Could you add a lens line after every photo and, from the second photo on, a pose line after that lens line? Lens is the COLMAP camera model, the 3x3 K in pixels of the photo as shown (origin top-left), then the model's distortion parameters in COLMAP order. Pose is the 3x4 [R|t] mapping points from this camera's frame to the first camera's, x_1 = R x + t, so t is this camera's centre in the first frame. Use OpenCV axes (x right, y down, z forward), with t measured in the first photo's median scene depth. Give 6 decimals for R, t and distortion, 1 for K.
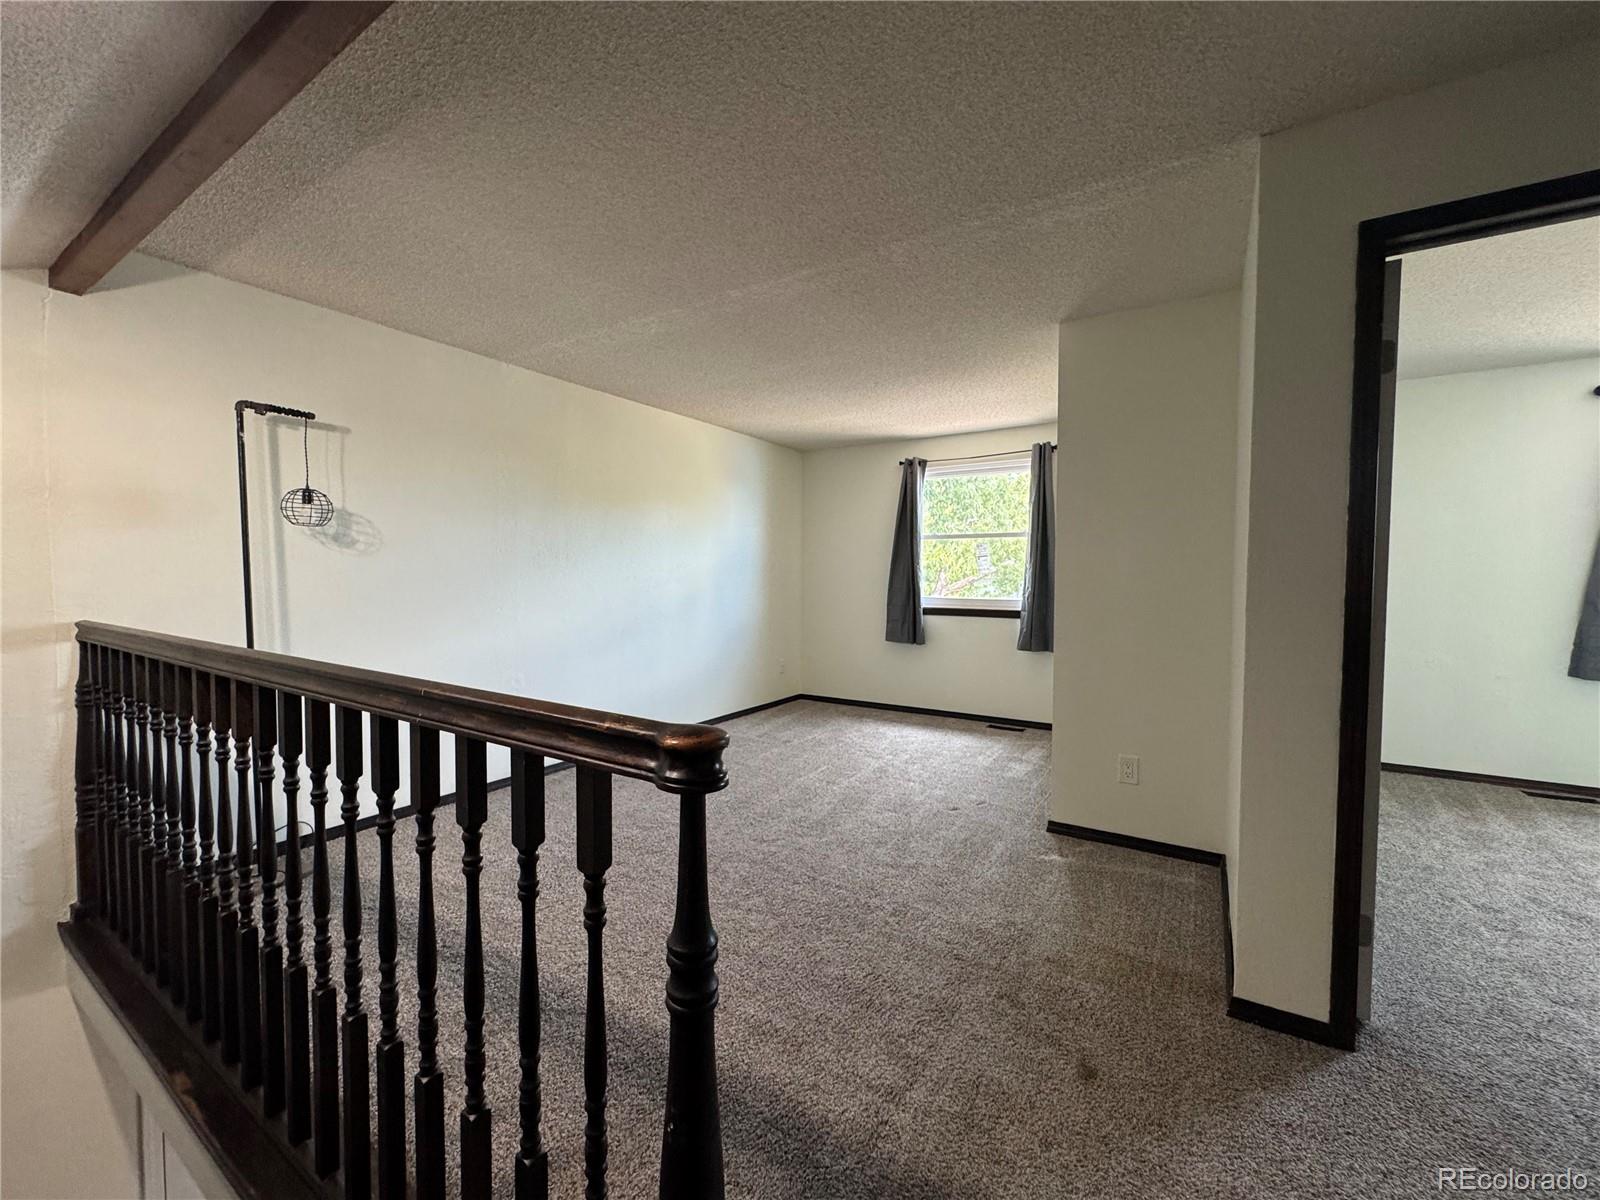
lens RADIAL K [[642.4, 0, 806.1], [0, 642.4, 593.9], [0, 0, 1]] dist [-0.000077, -0.000173]
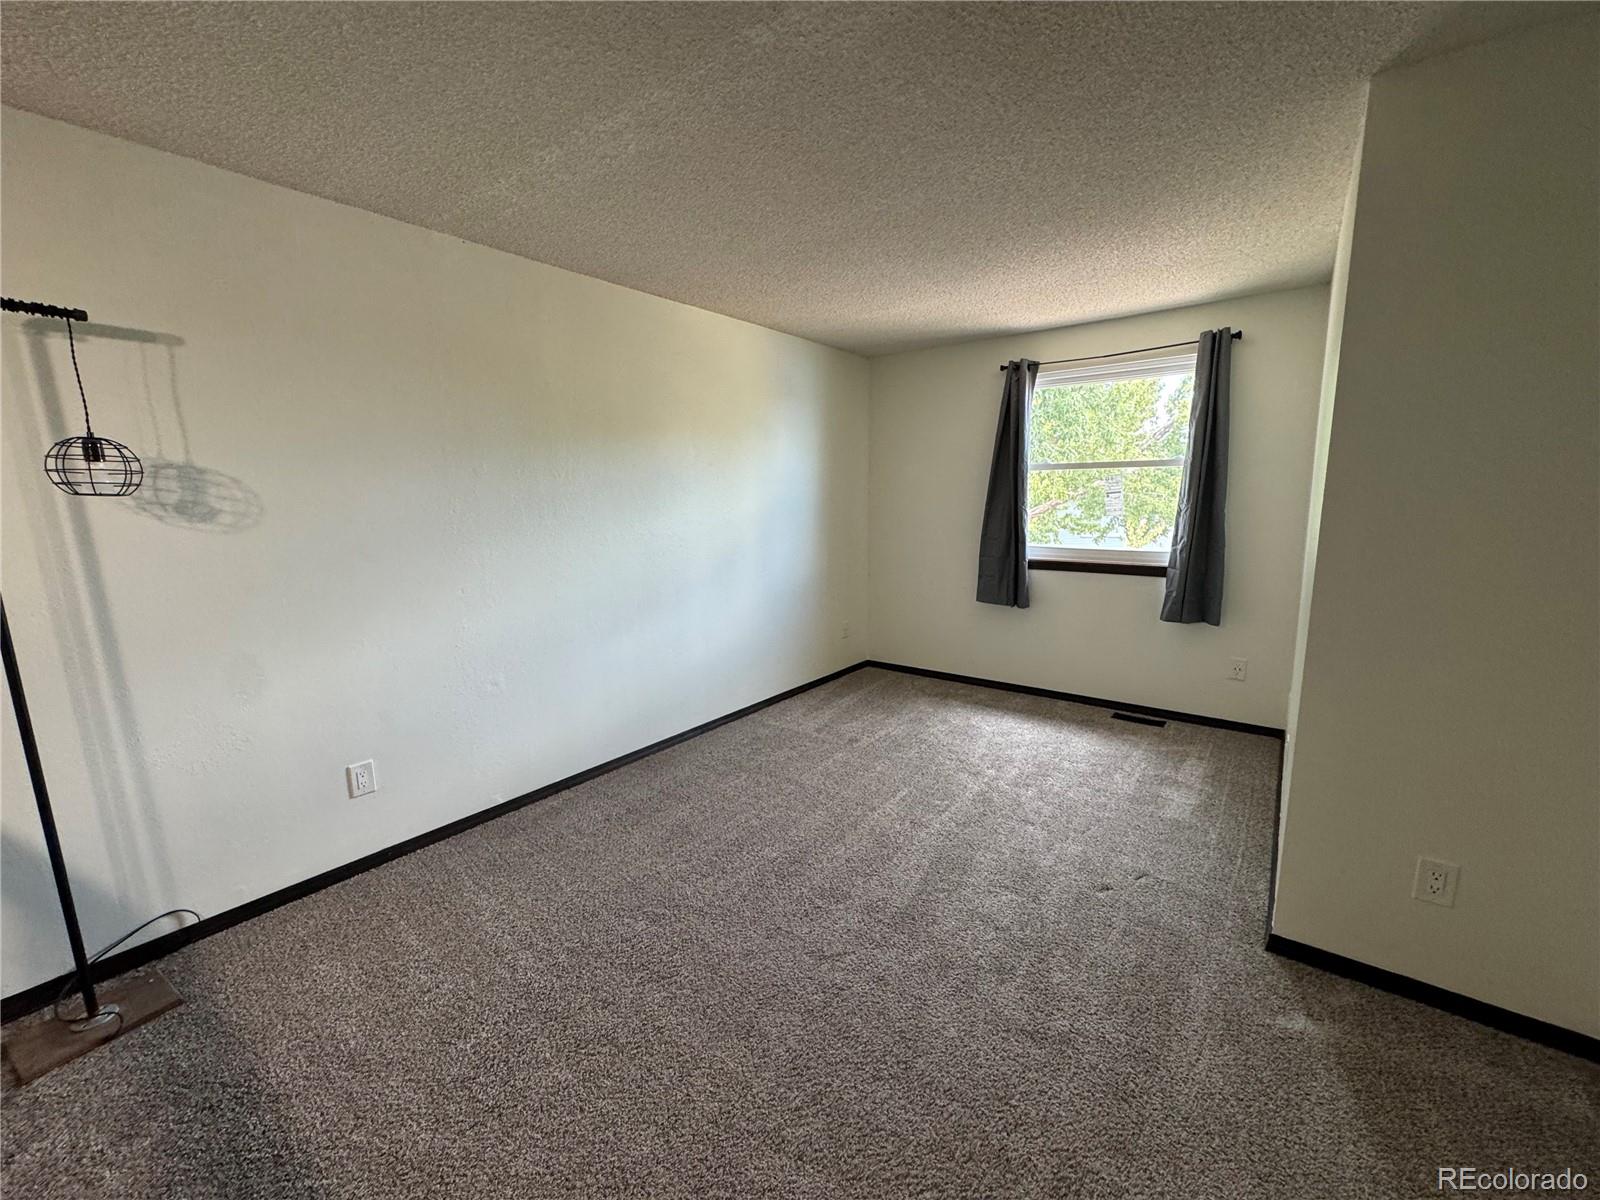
lens RADIAL K [[644.0, 0, 800.9], [0, 644.0, 593.4], [0, 0, 1]] dist [-0.002024, 0.000043]
pose [[0.994914, -0.000603, -0.100731, -0.015341], [0.013032, 0.992349, 0.122772, -0.048627], [0.099886, -0.123460, 0.987310, 0.261977]]
